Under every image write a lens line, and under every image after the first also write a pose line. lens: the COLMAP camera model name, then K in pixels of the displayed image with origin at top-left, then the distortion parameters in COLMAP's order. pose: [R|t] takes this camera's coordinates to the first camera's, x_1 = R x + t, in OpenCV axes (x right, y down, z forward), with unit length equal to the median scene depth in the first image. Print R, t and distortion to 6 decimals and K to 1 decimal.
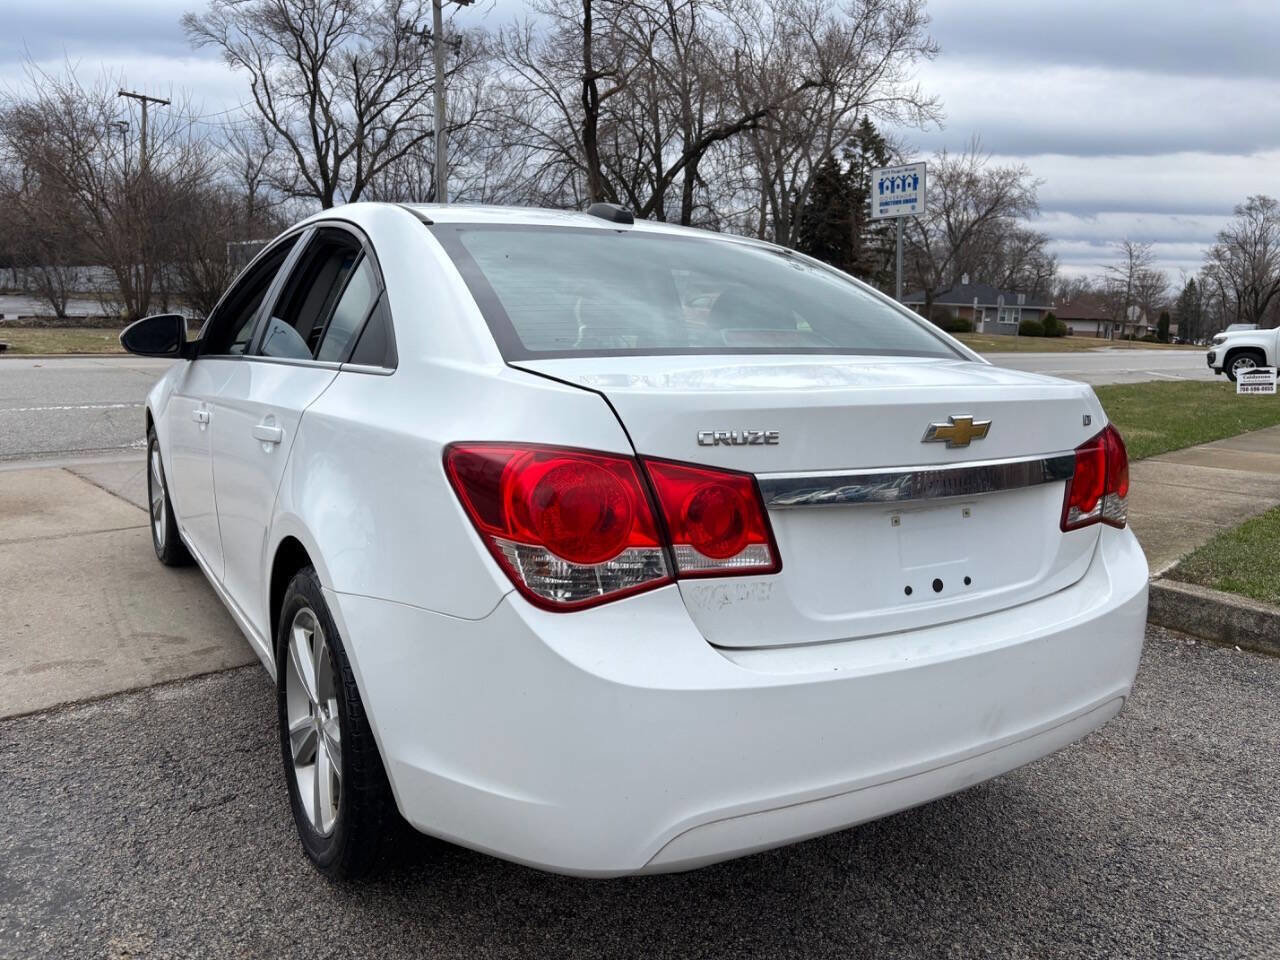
lens RADIAL K [[966.7, 0, 635.2], [0, 966.7, 479.1], [0, 0, 1]] dist [0.043068, -0.044285]
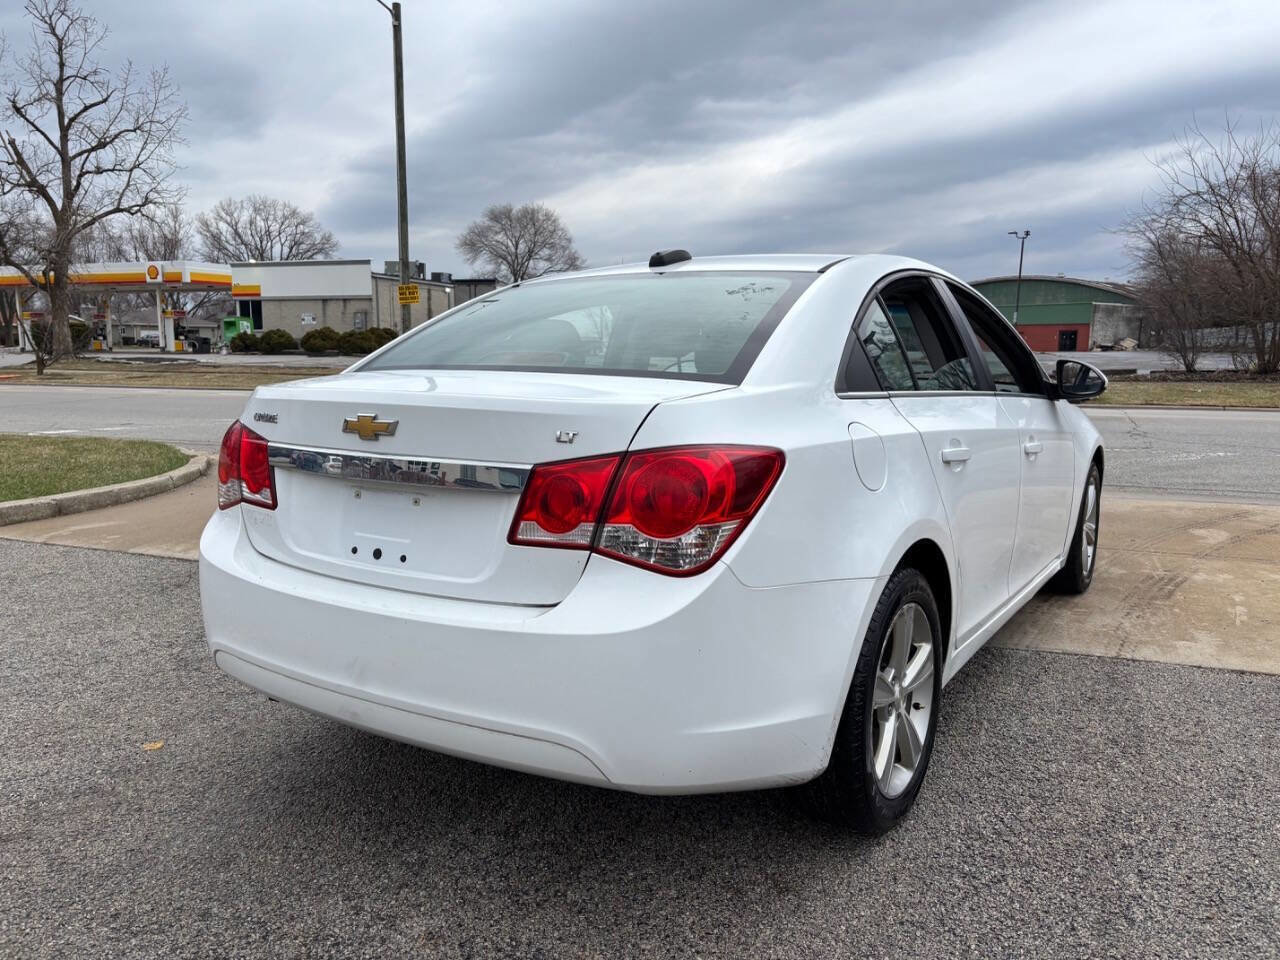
lens RADIAL K [[966.7, 0, 646.7], [0, 966.7, 480.9], [0, 0, 1]] dist [0.043068, -0.044285]
pose [[0.422740, 0.092078, -0.901561, 0.217423], [-0.142194, 0.989242, 0.034358, -0.009972], [0.895026, 0.113672, 0.431285, 0.108107]]
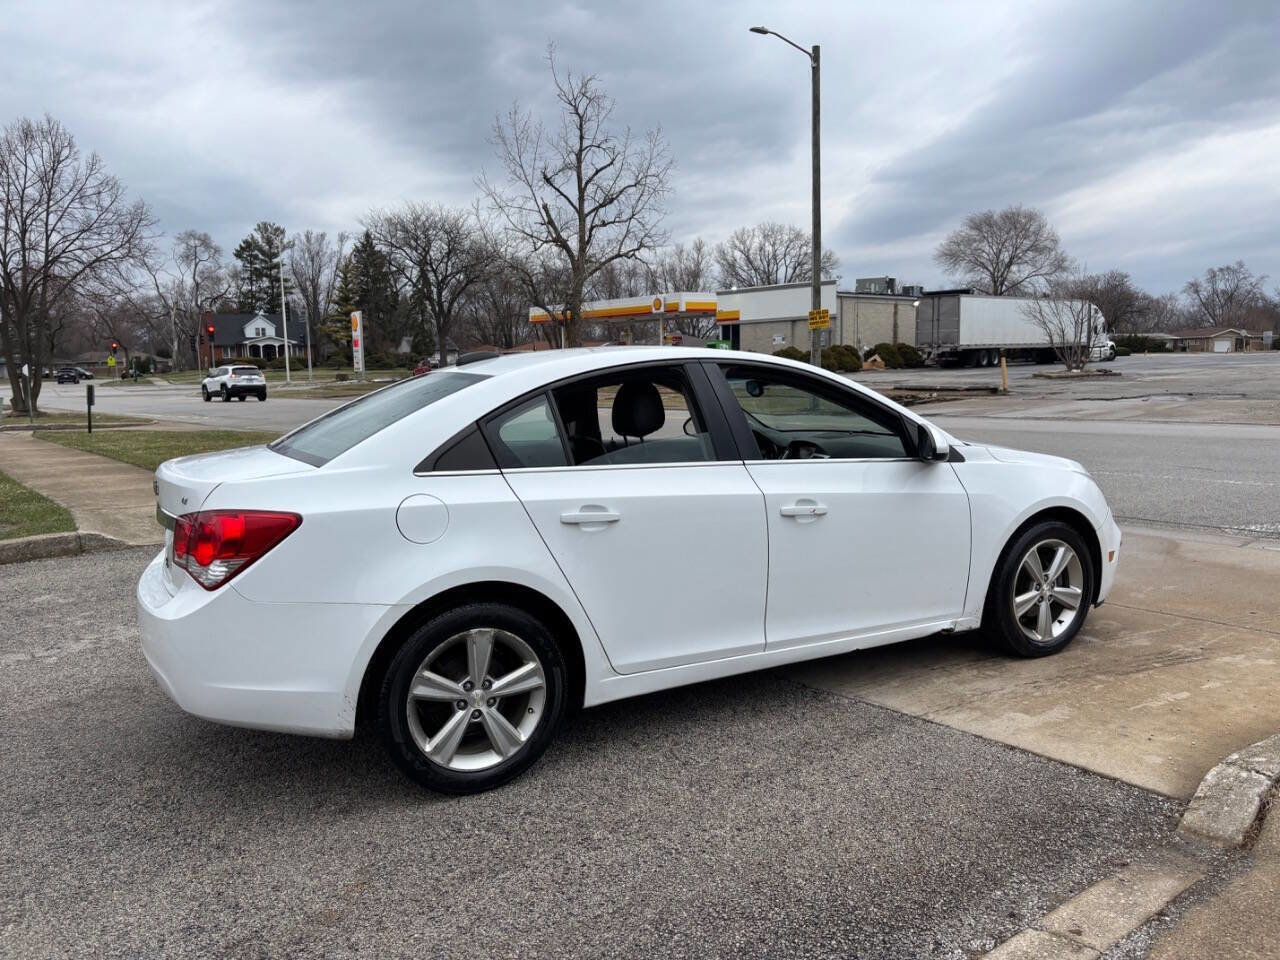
lens RADIAL K [[966.7, 0, 648.6], [0, 966.7, 486.2], [0, 0, 1]] dist [0.043068, -0.044285]
pose [[-0.070558, 0.094399, -0.993031, 0.318600], [-0.147383, 0.983599, 0.103975, -0.057958], [0.986560, 0.153692, -0.055488, 0.294984]]
